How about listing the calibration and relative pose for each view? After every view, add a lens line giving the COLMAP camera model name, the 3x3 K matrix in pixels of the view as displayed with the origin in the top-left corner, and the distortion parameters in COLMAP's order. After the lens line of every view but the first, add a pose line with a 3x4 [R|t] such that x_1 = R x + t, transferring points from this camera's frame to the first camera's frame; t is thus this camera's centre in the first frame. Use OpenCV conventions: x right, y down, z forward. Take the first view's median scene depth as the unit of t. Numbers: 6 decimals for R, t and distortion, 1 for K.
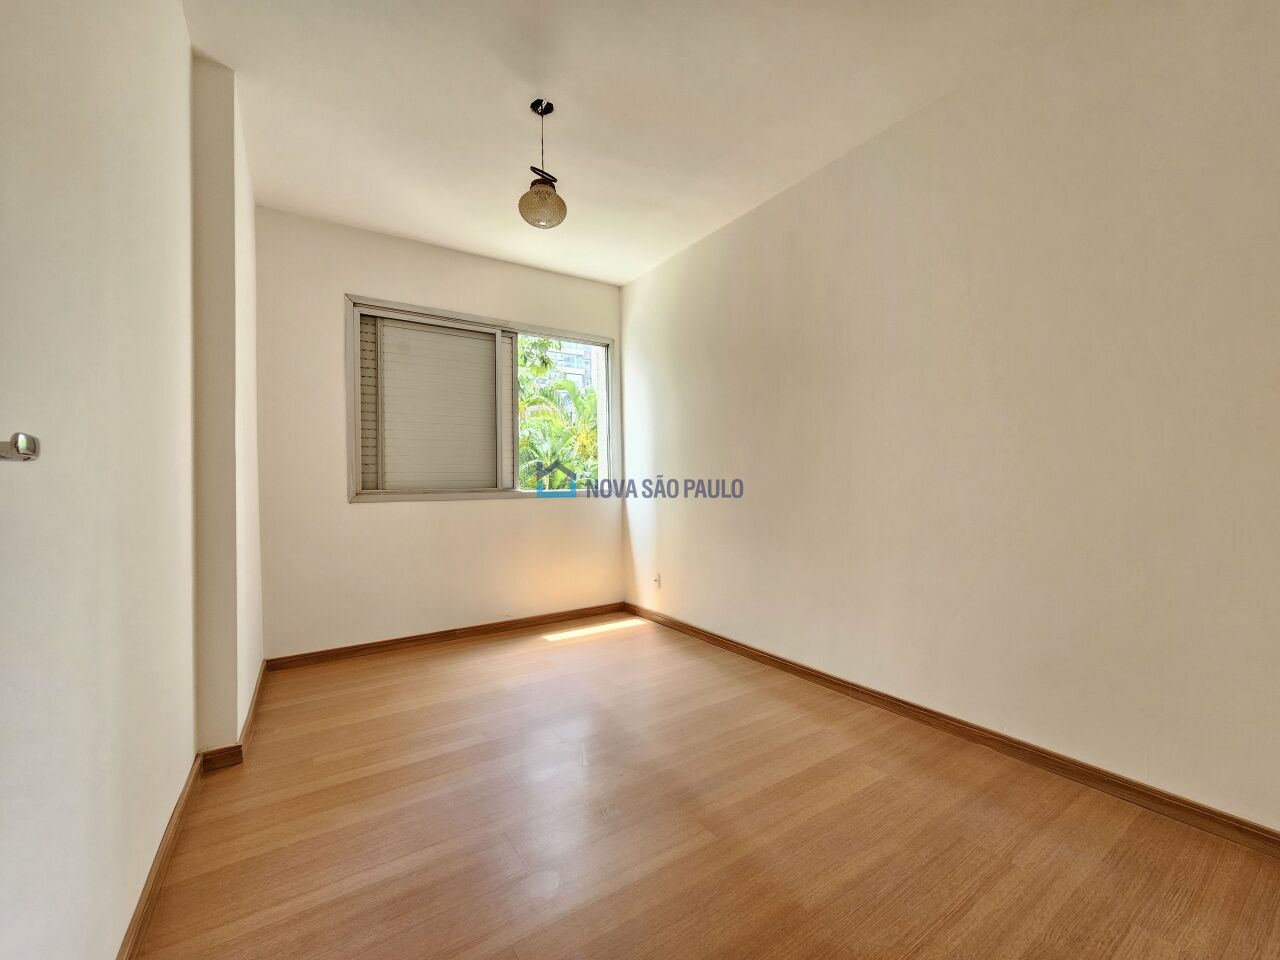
lens RADIAL K [[519.9, 0, 640.0], [0, 519.9, 480.0], [0, 0, 1]] dist [-0.001920, -0.000203]
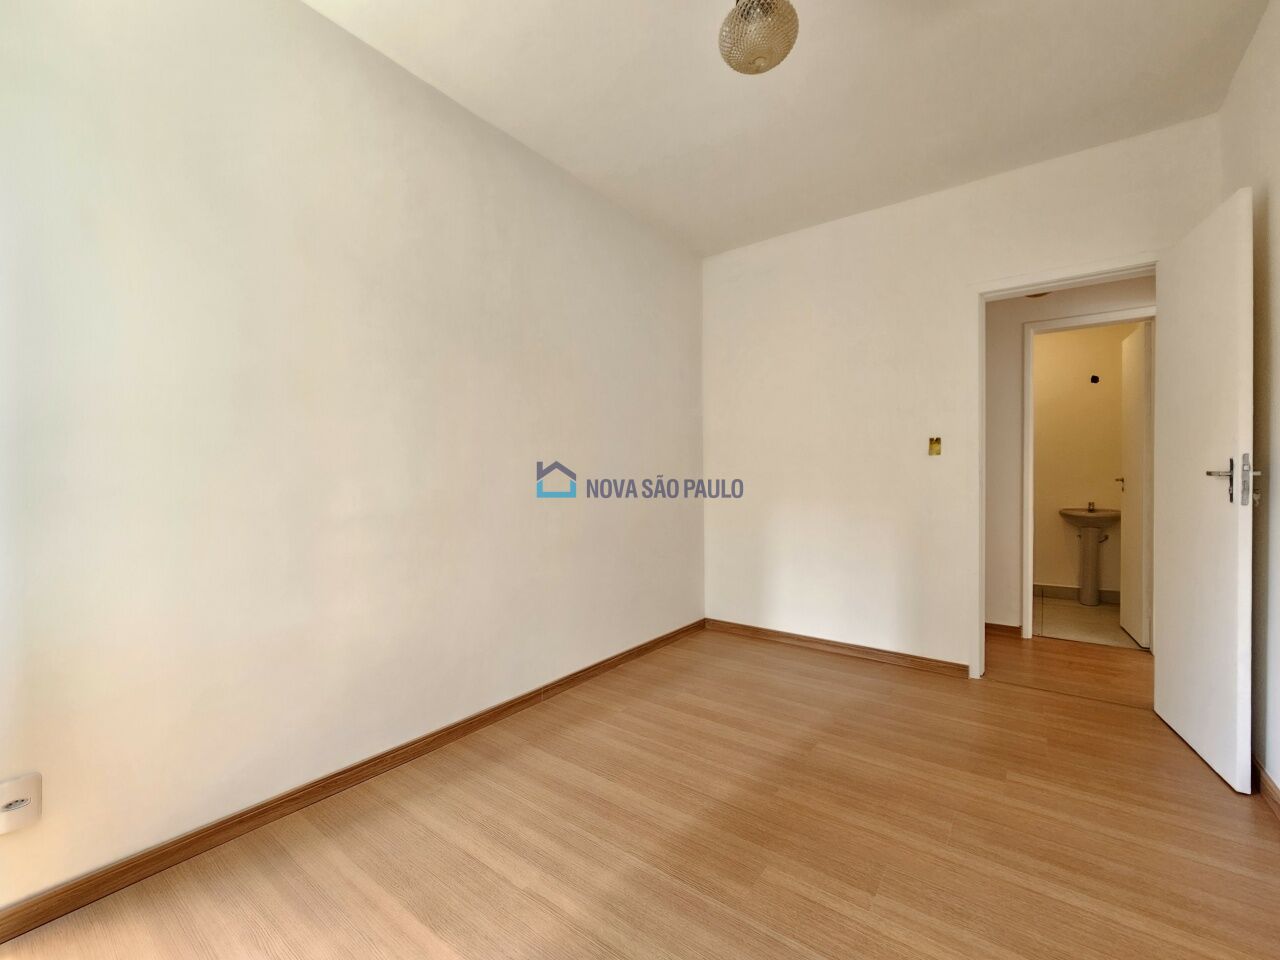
lens RADIAL K [[546.1, 0, 640.0], [0, 546.1, 480.0], [0, 0, 1]] dist [0.000650, 0.000288]
pose [[-0.335402, 0.004975, 0.942062, -0.839745], [0.007360, 0.999969, -0.002660, -0.003177], [-0.942046, 0.006041, -0.335428, 1.528943]]
